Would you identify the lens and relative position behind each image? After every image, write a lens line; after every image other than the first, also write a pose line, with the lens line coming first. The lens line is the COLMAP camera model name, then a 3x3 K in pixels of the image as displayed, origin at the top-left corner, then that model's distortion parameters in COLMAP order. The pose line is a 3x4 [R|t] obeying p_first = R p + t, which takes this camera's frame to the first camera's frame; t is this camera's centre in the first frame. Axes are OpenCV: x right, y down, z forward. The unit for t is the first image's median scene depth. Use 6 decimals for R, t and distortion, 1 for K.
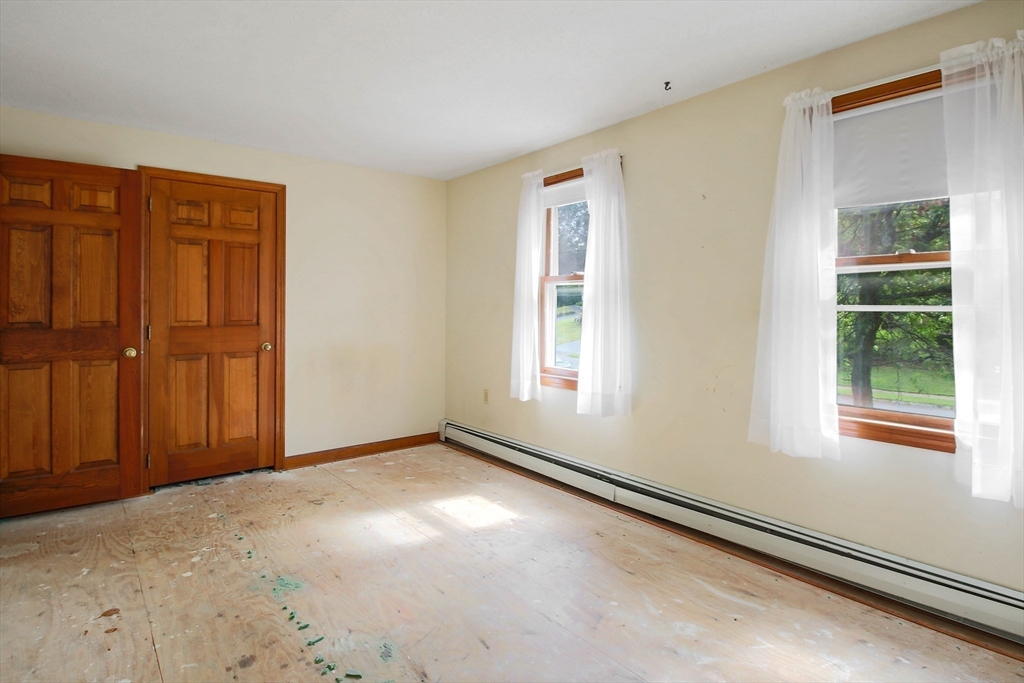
lens RADIAL K [[530.6, 0, 512.1], [0, 530.6, 306.3], [0, 0, 1]] dist [-0.001356, -0.011641]
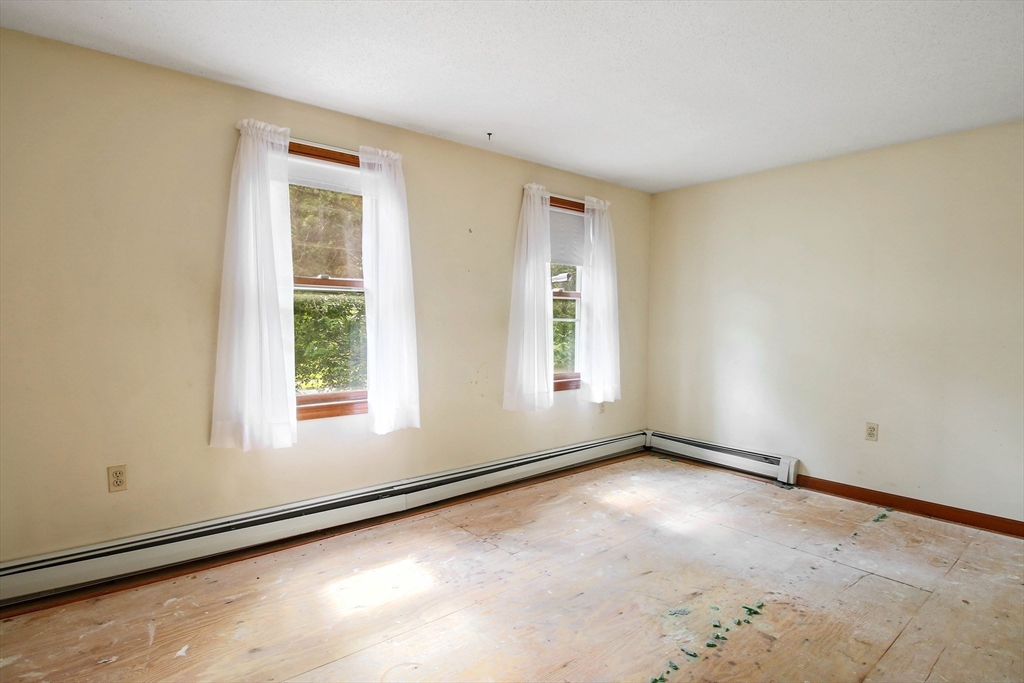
lens RADIAL K [[519.8, 0, 513.8], [0, 519.8, 353.6], [0, 0, 1]] dist [-0.001186, -0.014772]
pose [[-0.001561, -0.066447, 0.997789, -0.860027], [-0.008676, 0.997753, 0.066431, 0.001439], [-0.999961, -0.008553, -0.002134, 0.874763]]
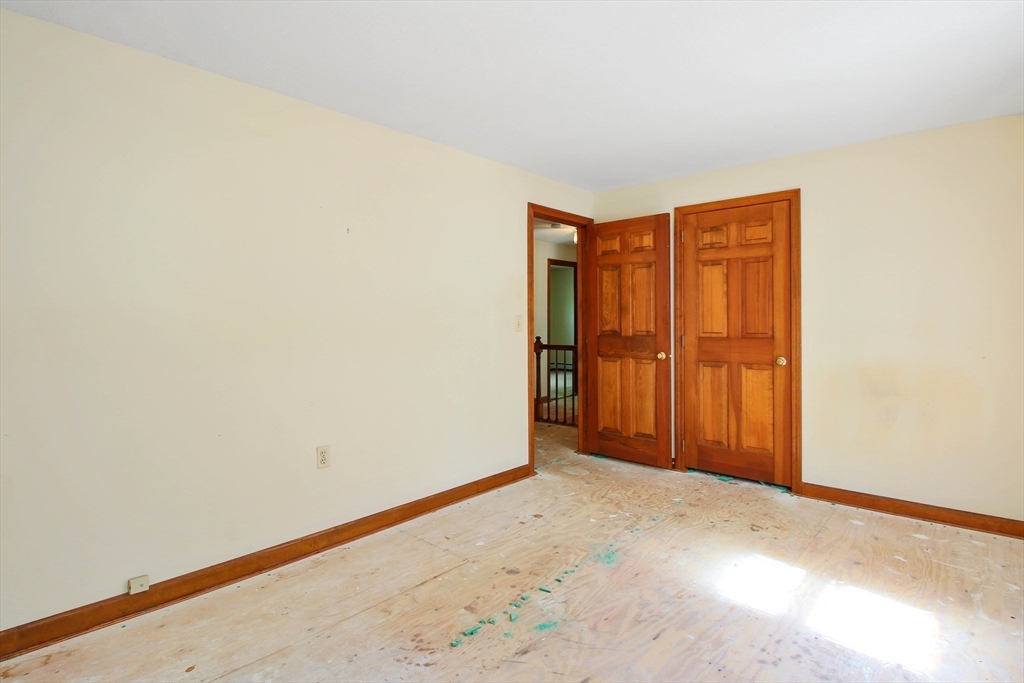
lens RADIAL K [[531.2, 0, 511.2], [0, 531.2, 320.5], [0, 0, 1]] dist [-0.003010, -0.012001]
pose [[0.149467, -0.002445, -0.988764, 0.551067], [0.003395, 0.999992, -0.001959, 0.003330], [0.988761, -0.003064, 0.149474, 0.481881]]
